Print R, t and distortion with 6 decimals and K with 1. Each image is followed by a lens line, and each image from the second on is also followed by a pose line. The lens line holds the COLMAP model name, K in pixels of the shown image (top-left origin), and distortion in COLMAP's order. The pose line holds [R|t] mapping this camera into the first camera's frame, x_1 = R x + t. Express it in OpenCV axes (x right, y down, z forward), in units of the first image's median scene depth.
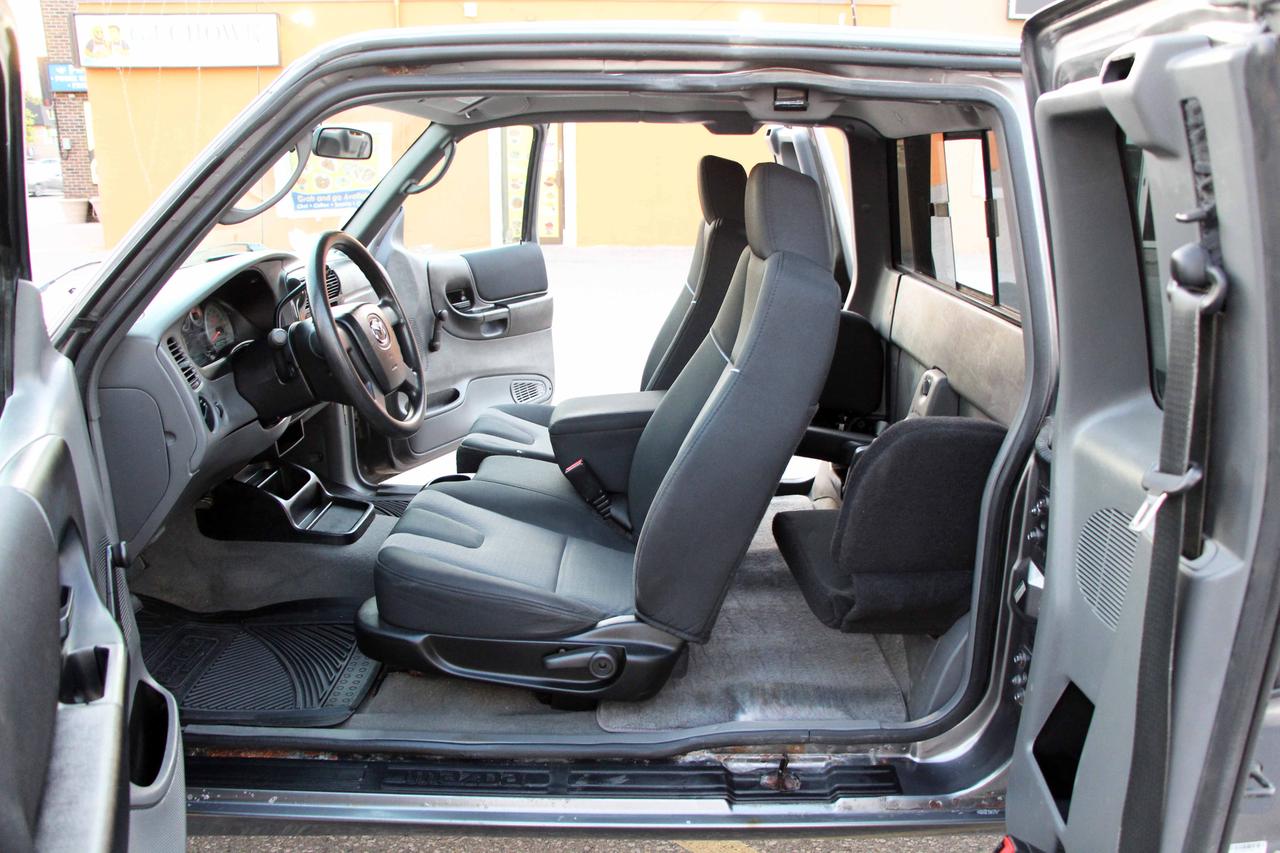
lens RADIAL K [[1049.1, 0, 638.6], [0, 1049.1, 432.2], [0, 0, 1]] dist [-0.164443, 0.128562]
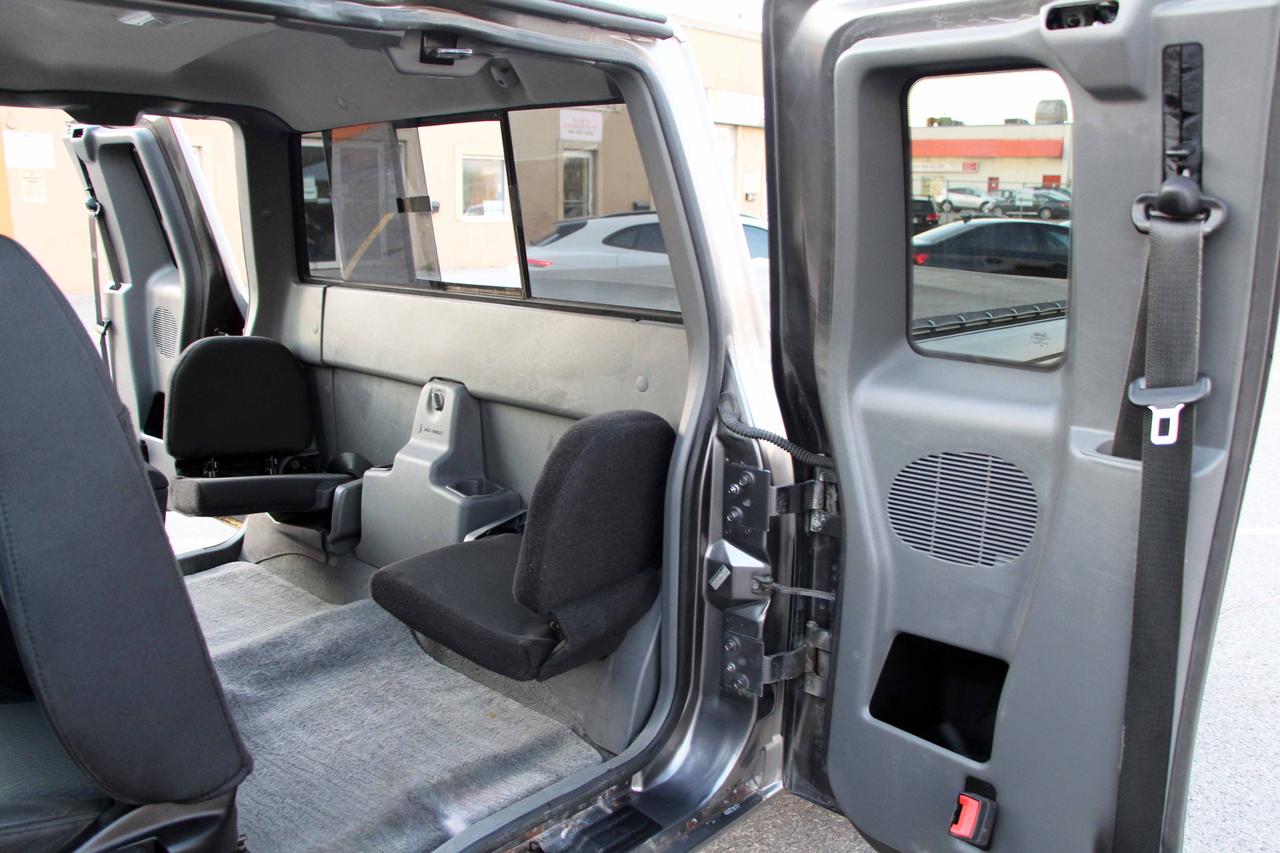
lens RADIAL K [[1049.1, 0, 663.9], [0, 1049.1, 426.6], [0, 0, 1]] dist [-0.164443, 0.128562]
pose [[0.673643, -0.158366, 0.721890, -0.313868], [0.183970, 0.981958, 0.043744, -0.032136], [-0.715793, 0.103338, 0.690624, 0.311200]]
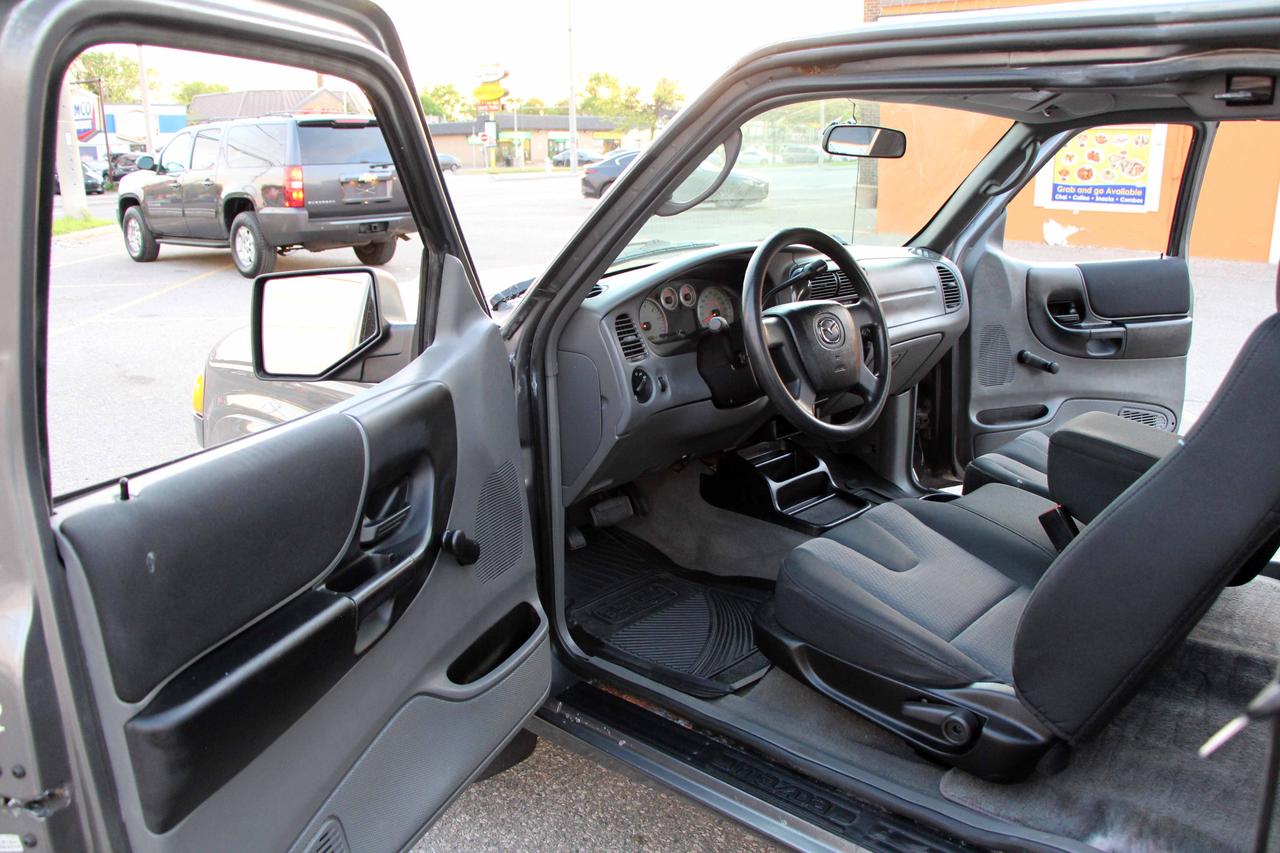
lens RADIAL K [[1049.1, 0, 628.5], [0, 1049.1, 433.4], [0, 0, 1]] dist [-0.164443, 0.128562]
pose [[0.759073, 0.177538, -0.626329, 0.248290], [-0.169109, 0.982842, 0.073645, -0.043946], [0.628657, 0.050016, 0.776072, 0.113430]]
